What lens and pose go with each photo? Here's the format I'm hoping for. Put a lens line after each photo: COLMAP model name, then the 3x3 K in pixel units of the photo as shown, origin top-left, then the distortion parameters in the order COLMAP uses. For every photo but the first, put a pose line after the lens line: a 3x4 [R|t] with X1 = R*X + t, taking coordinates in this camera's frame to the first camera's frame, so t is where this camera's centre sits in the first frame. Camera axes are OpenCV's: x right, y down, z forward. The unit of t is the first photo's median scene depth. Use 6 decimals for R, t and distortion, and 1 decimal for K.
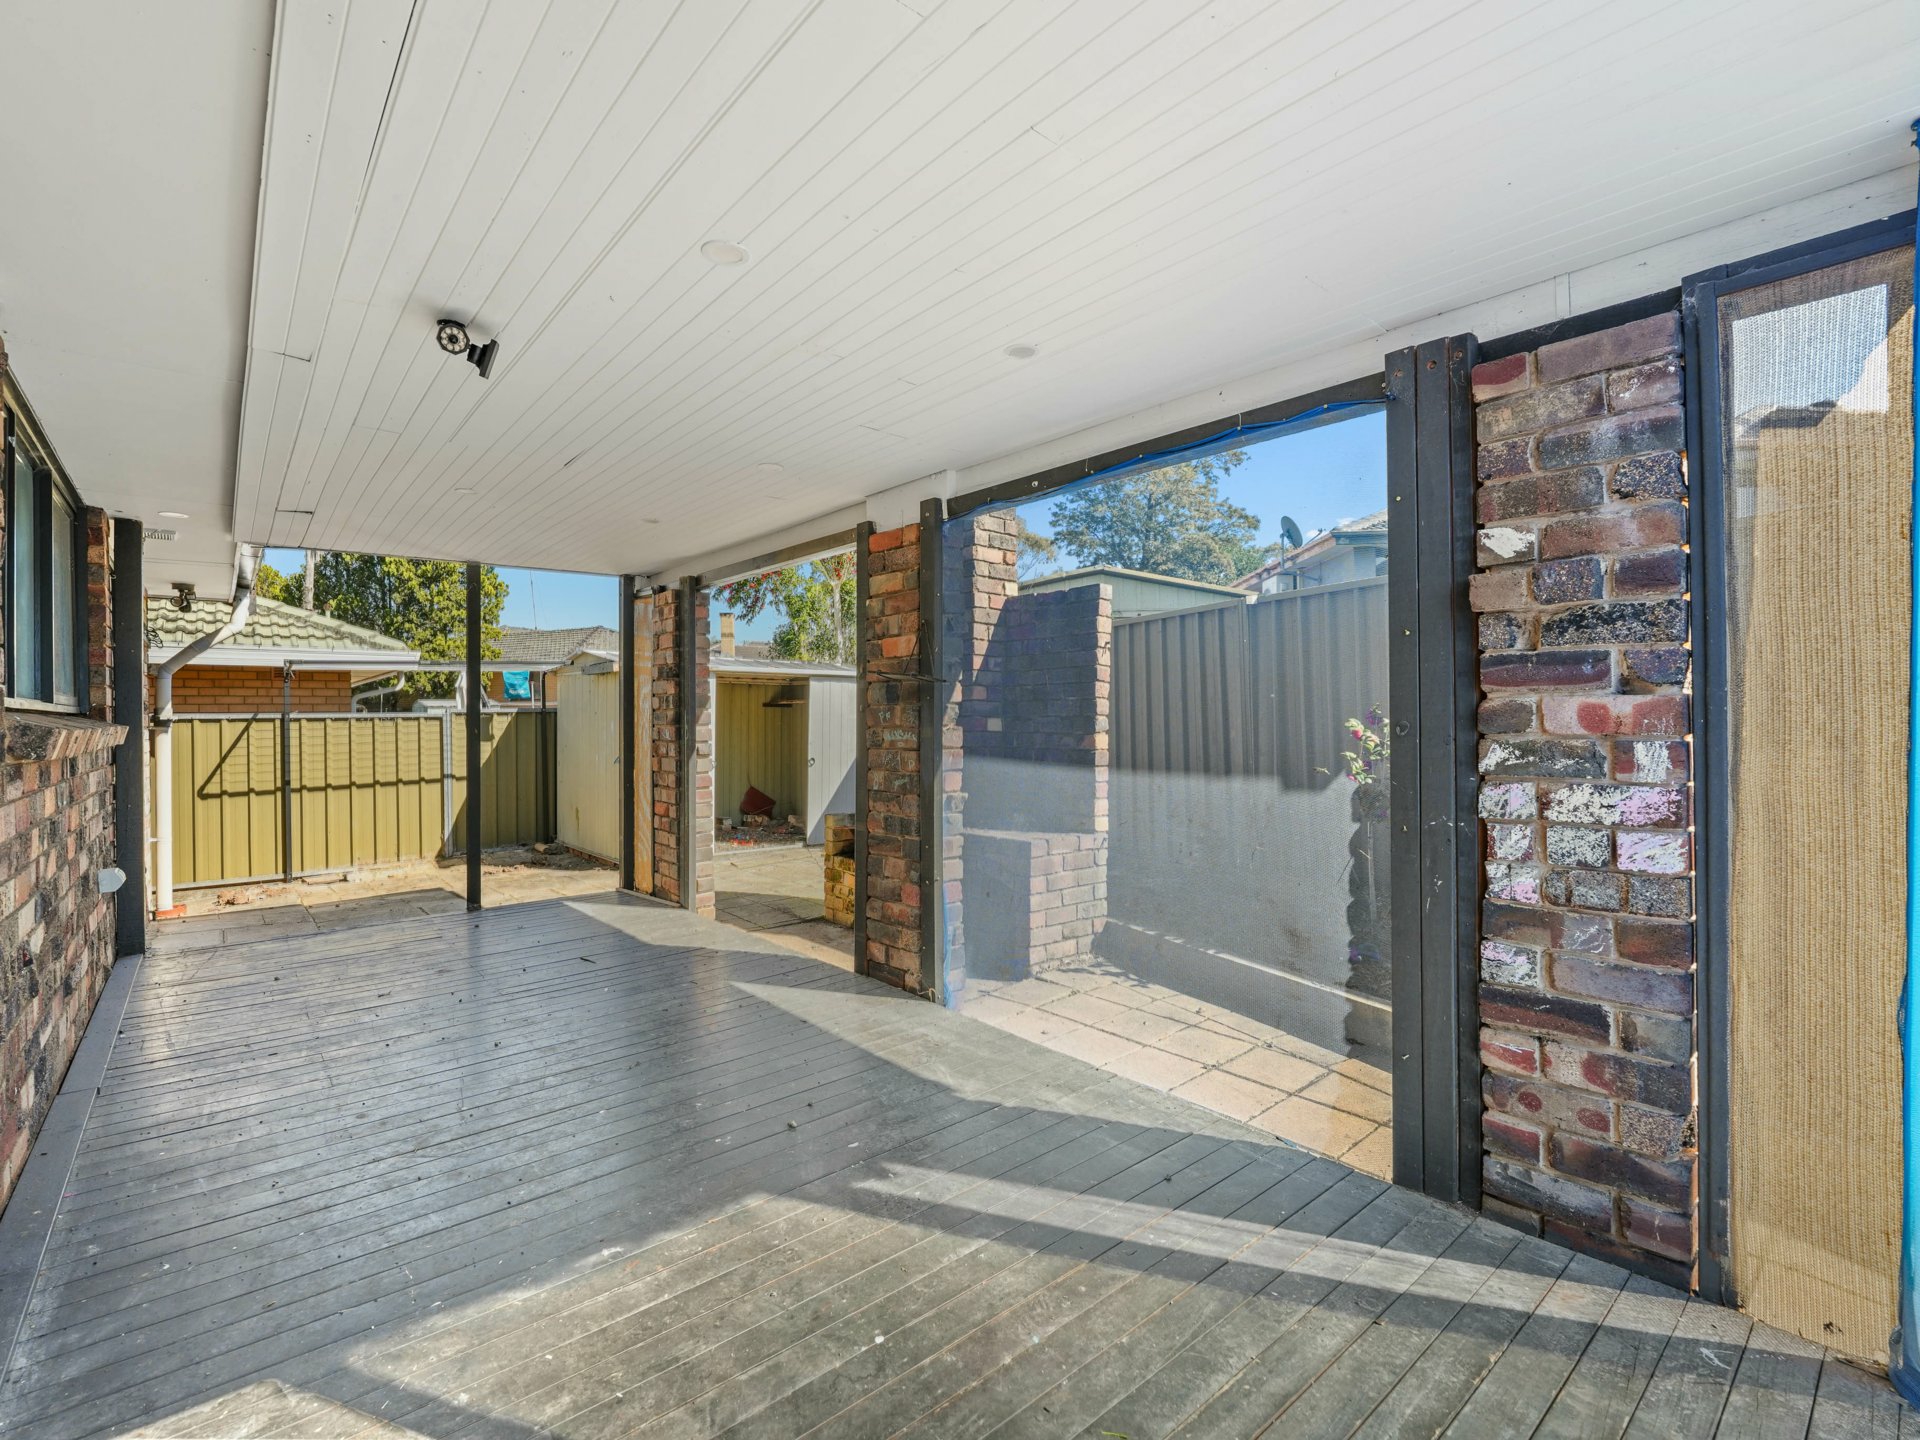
lens RADIAL K [[878.1, 0, 960.9], [0, 878.1, 719.7], [0, 0, 1]] dist [-0.007573, -0.000196]
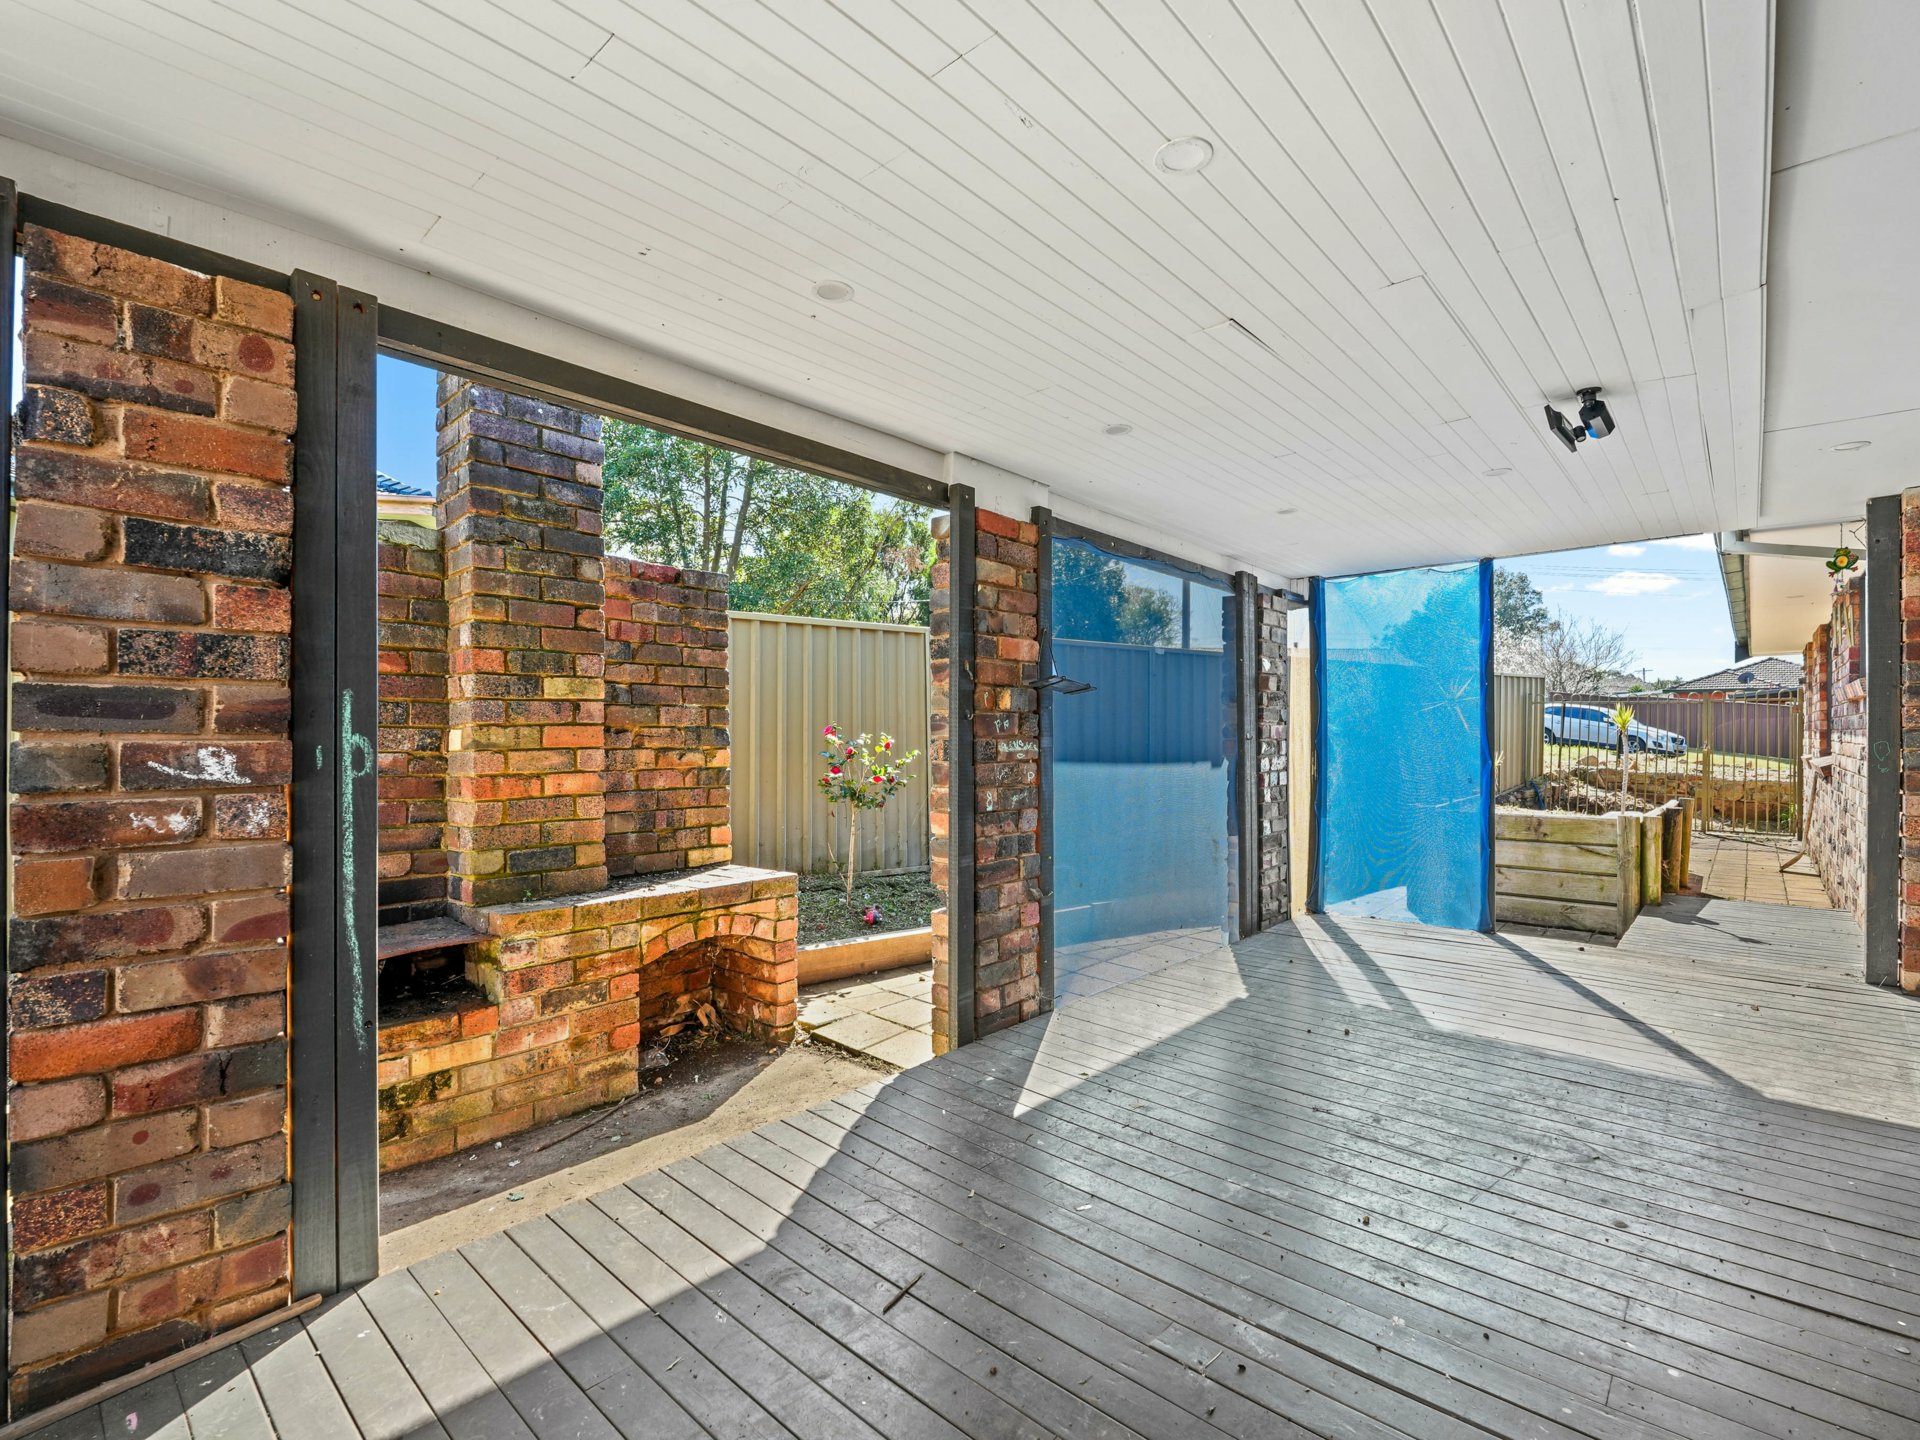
lens RADIAL K [[878.1, 0, 960.4], [0, 878.1, 728.5], [0, 0, 1]] dist [-0.007573, -0.000196]
pose [[-0.122406, 0.011382, 0.992415, -0.973214], [0.000201, 0.999934, -0.011444, 0.009874], [-0.992480, -0.001202, -0.122400, 1.173751]]
